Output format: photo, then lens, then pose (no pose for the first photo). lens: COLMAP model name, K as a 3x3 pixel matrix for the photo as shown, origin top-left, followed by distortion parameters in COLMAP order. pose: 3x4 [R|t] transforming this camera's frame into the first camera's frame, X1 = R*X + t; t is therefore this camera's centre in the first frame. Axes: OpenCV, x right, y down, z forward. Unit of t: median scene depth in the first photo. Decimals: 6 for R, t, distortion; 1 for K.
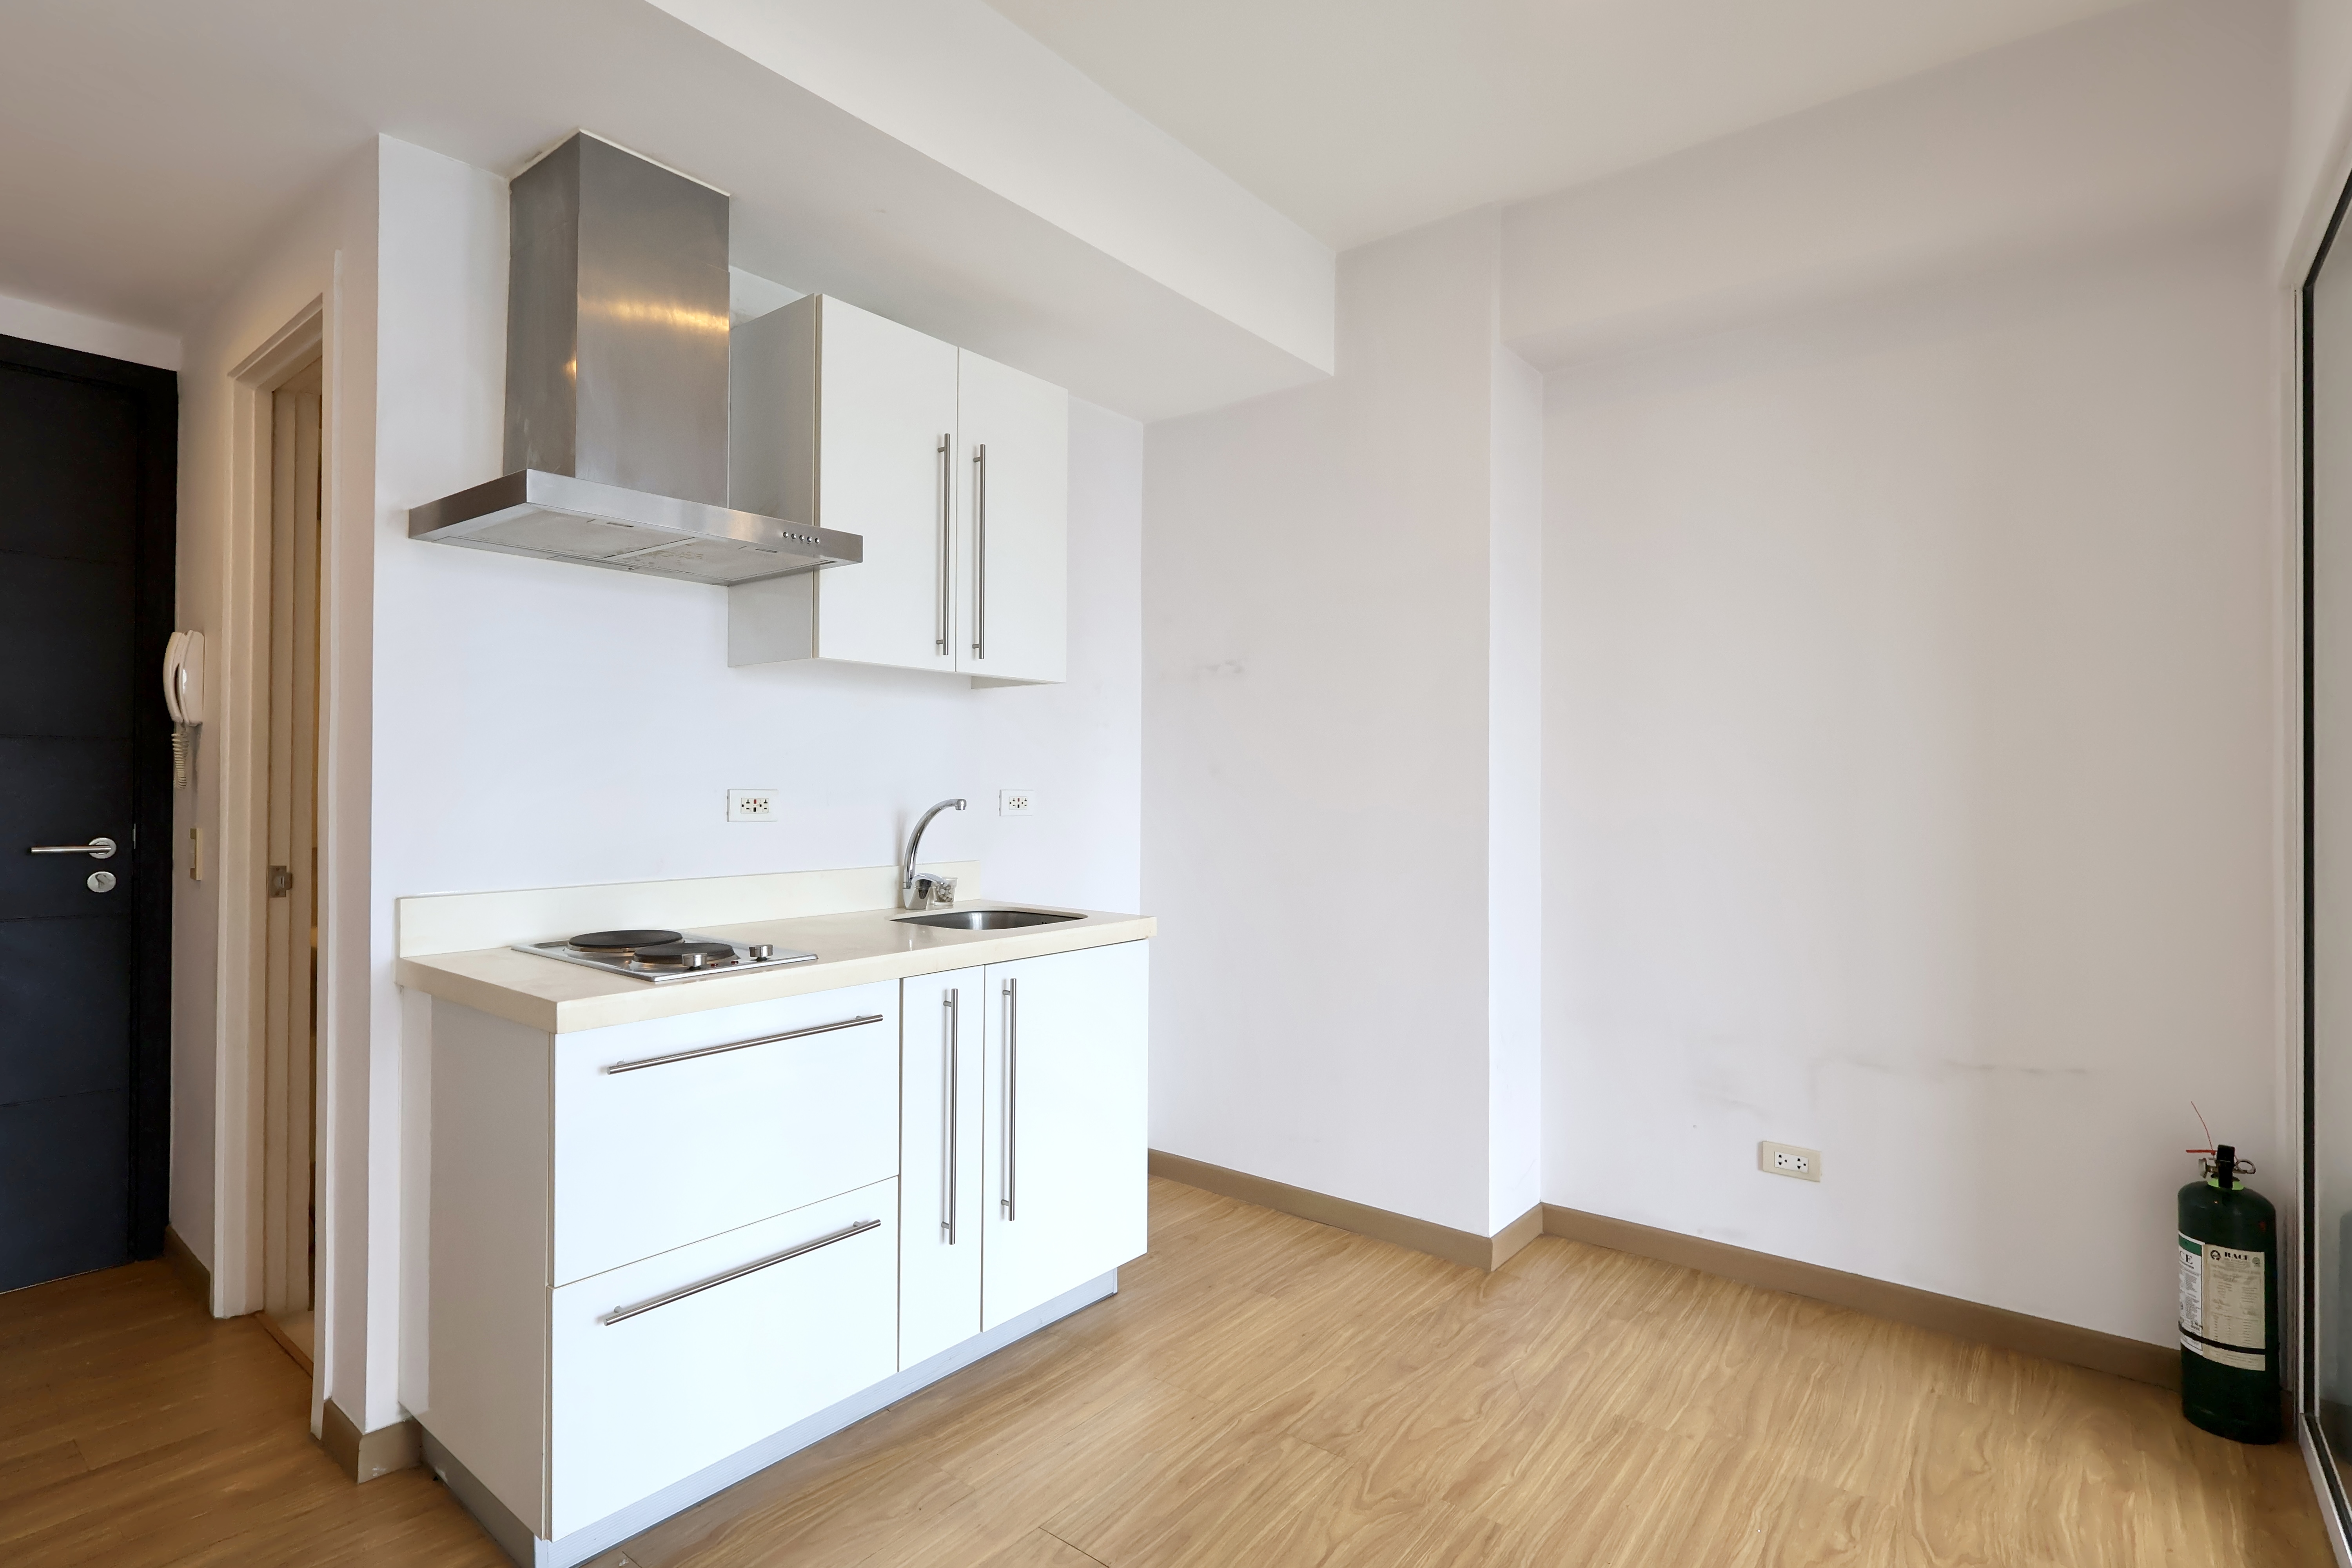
lens RADIAL K [[1162.1, 0, 1176.0], [0, 1162.1, 784.0], [0, 0, 1]] dist [0.002369, 0.000865]
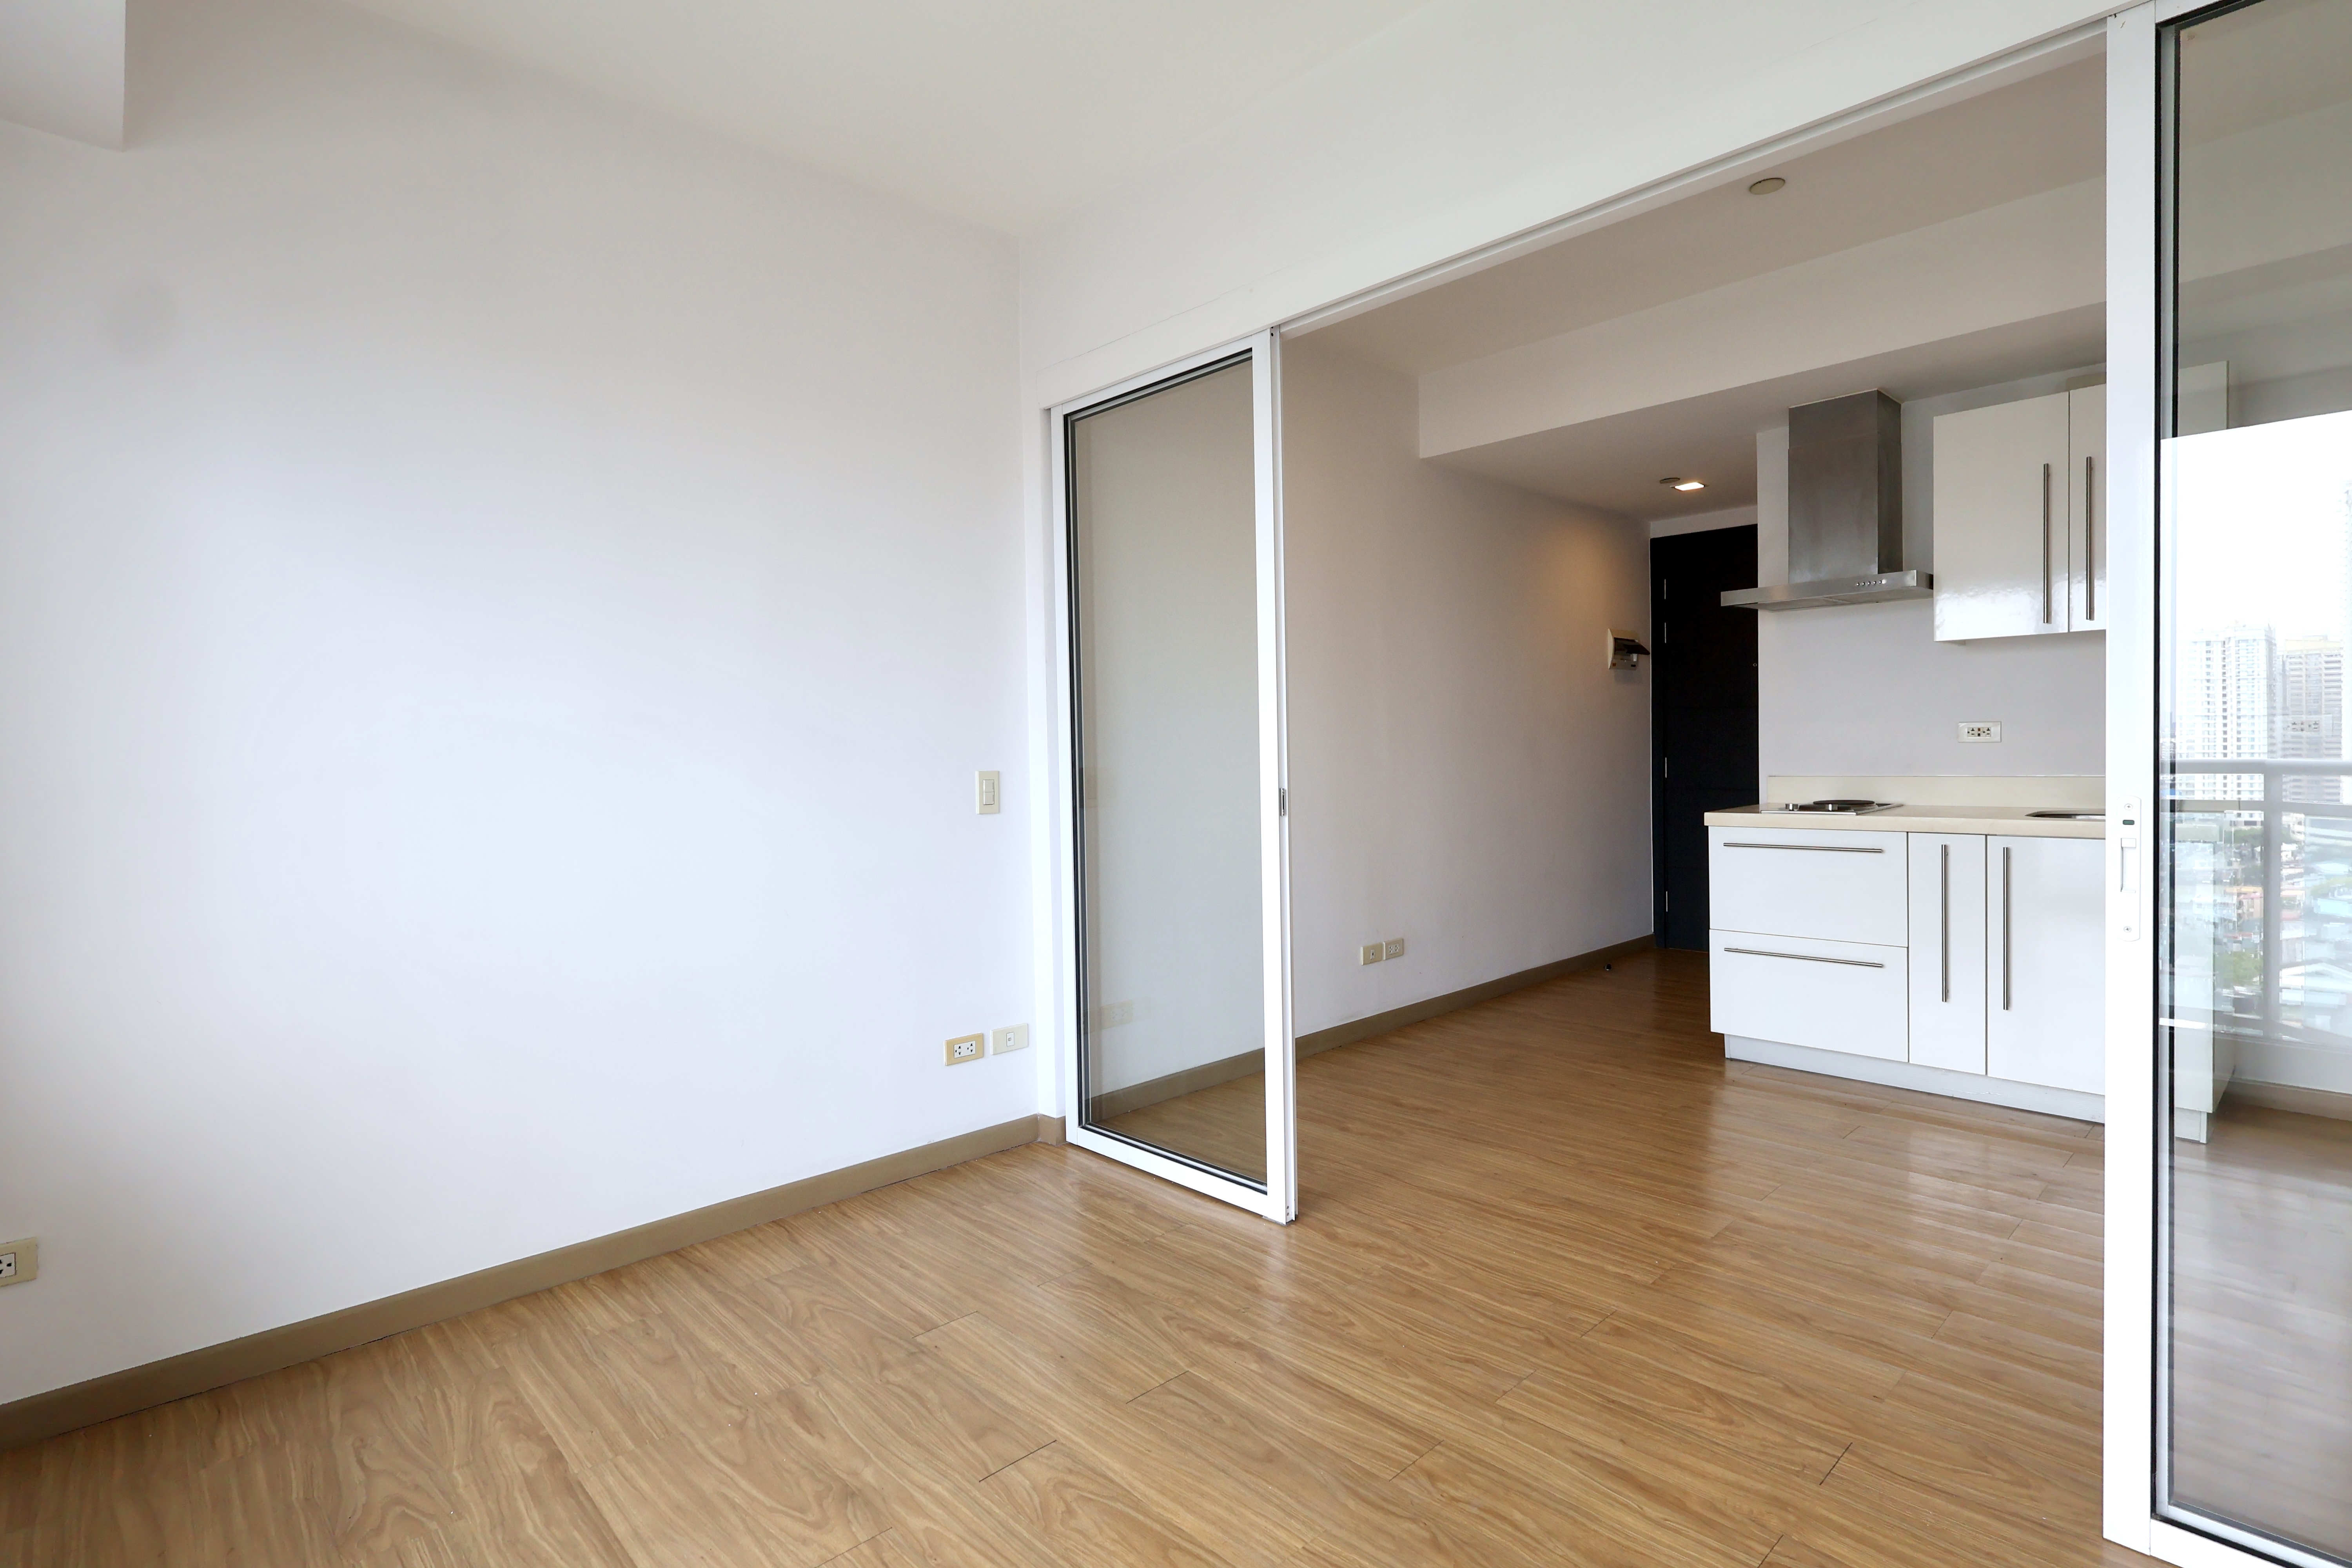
lens RADIAL K [[1144.6, 0, 1172.2], [0, 1144.6, 780.5], [0, 0, 1]] dist [-0.006572, 0.000579]
pose [[-0.148806, 0.027279, -0.988490, 1.450529], [0.021917, 0.999465, 0.024282, 0.025017], [0.988624, -0.018052, -0.149324, 0.175846]]
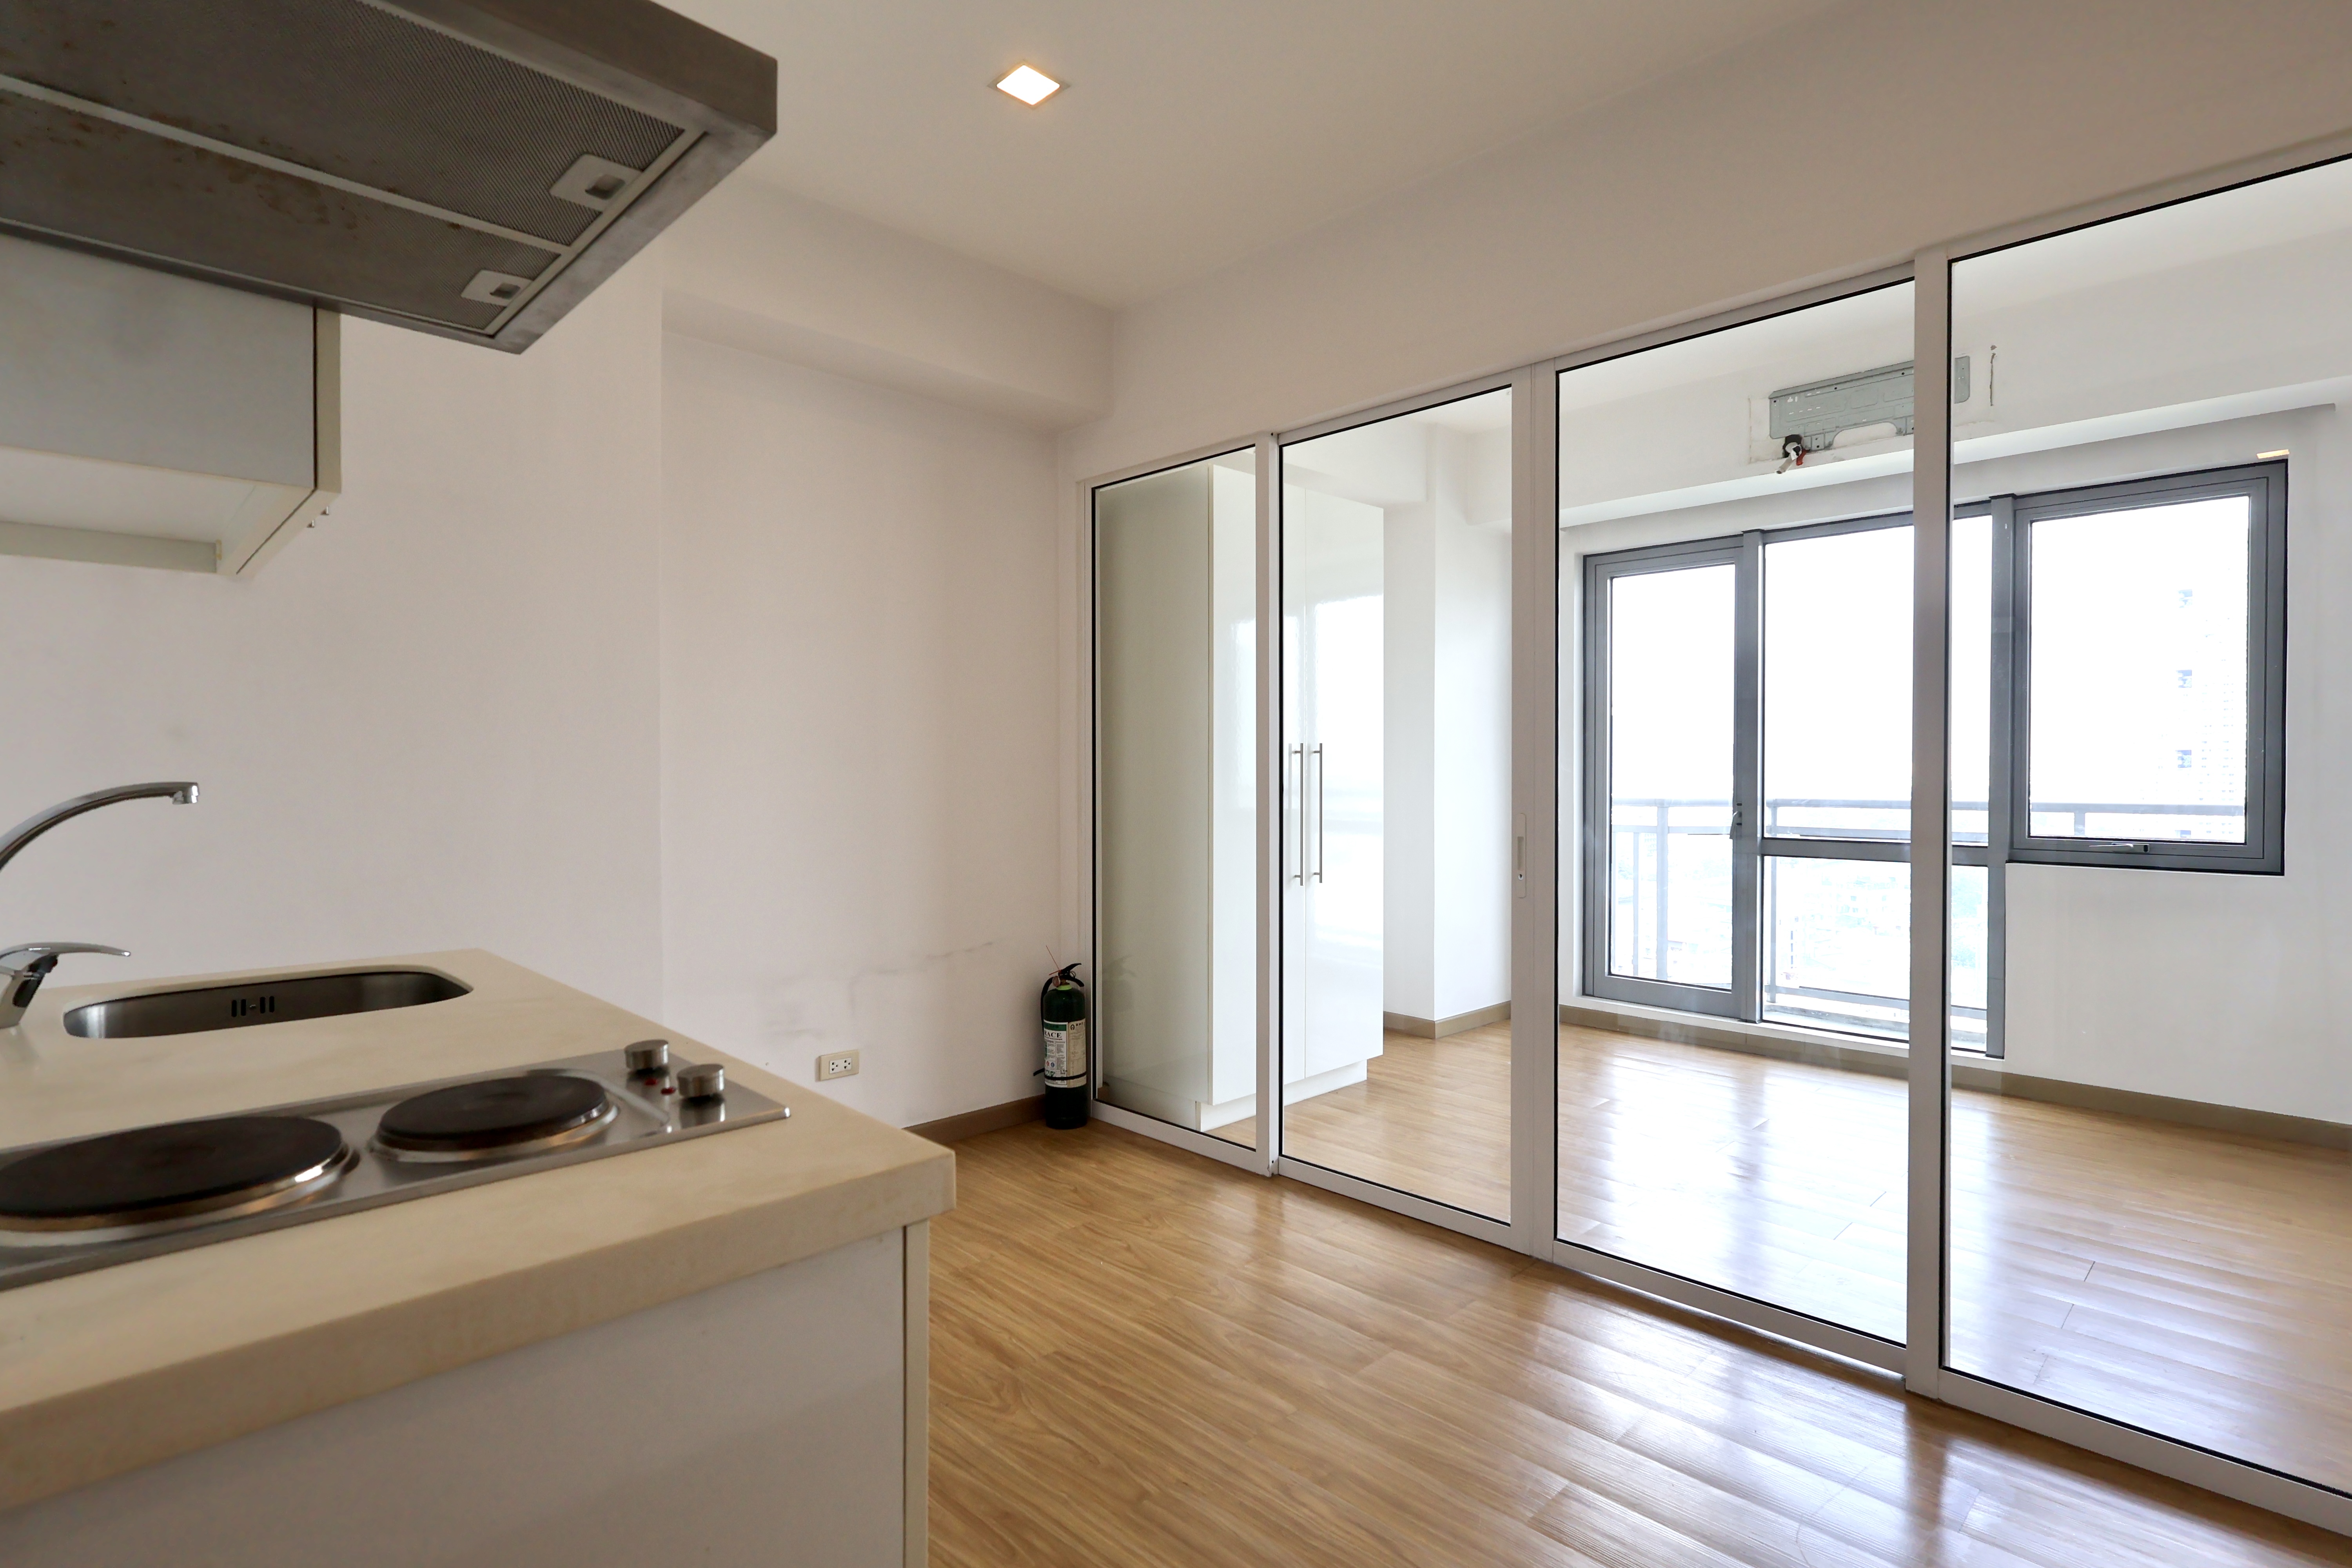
lens RADIAL K [[1147.5, 0, 1175.2], [0, 1147.5, 803.5], [0, 0, 1]] dist [-0.004579, -0.000237]
pose [[0.124805, -0.035184, 0.991557, -0.730893], [-0.000171, 0.999370, 0.035482, 0.005667], [-0.992181, -0.004598, 0.124720, 0.586489]]
